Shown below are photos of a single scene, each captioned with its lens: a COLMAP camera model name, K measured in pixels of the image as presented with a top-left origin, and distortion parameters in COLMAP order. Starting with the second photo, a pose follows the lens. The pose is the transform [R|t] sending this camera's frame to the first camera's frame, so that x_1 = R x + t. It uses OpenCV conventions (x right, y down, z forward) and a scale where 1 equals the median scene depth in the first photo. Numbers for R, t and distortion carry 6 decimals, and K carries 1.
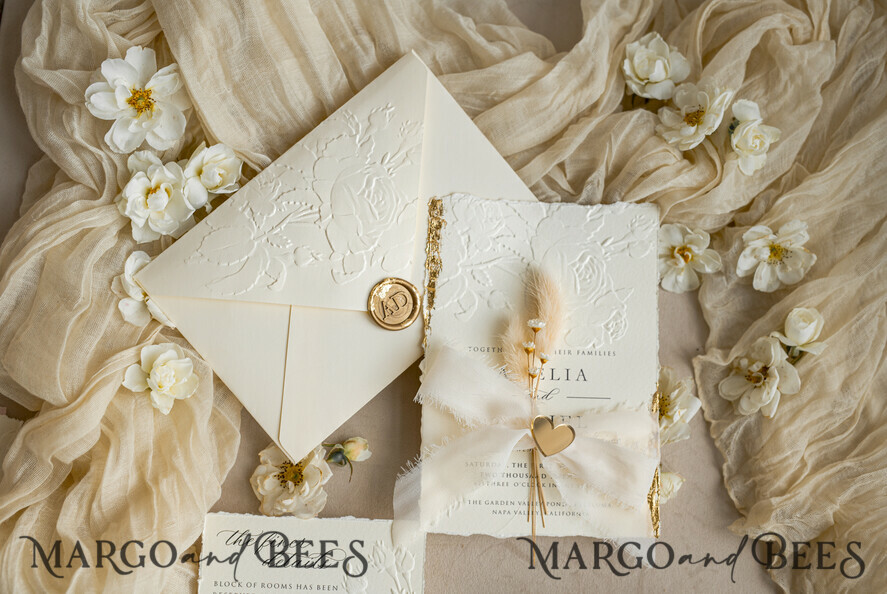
lens RADIAL K [[1299.4, 0, 417.2], [0, 1299.4, 362.3], [0, 0, 1]] dist [-0.006702, -0.030387]
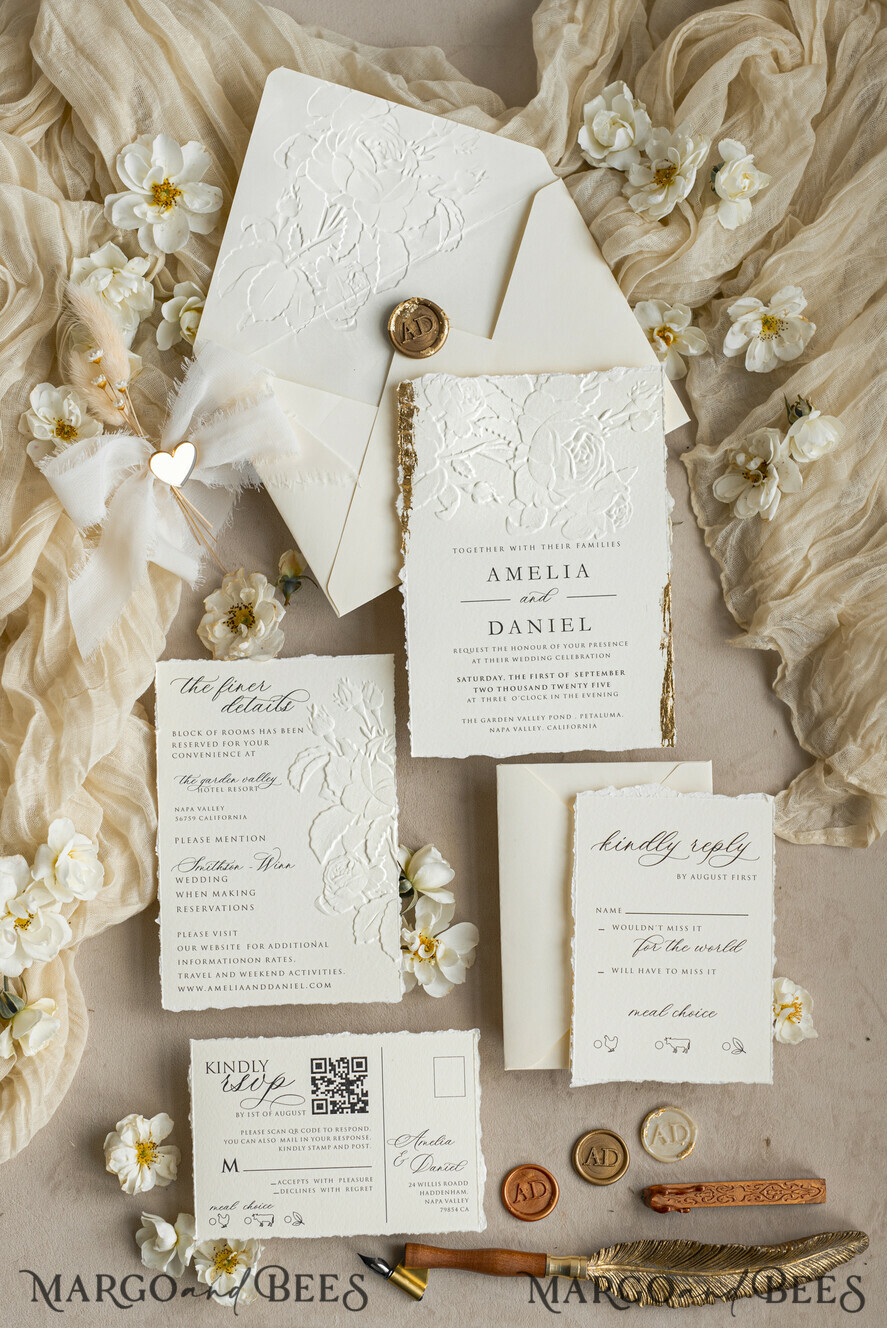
lens RADIAL K [[1945.4, 0, 303.8], [0, 1945.4, 931.2], [0, 0, 1]] dist [-0.006702, -0.030387]
pose [[0.995592, -0.069967, -0.062457, 0.017652], [0.079505, 0.982863, 0.166313, 0.076114], [0.049750, -0.170546, 0.984093, -0.378291]]
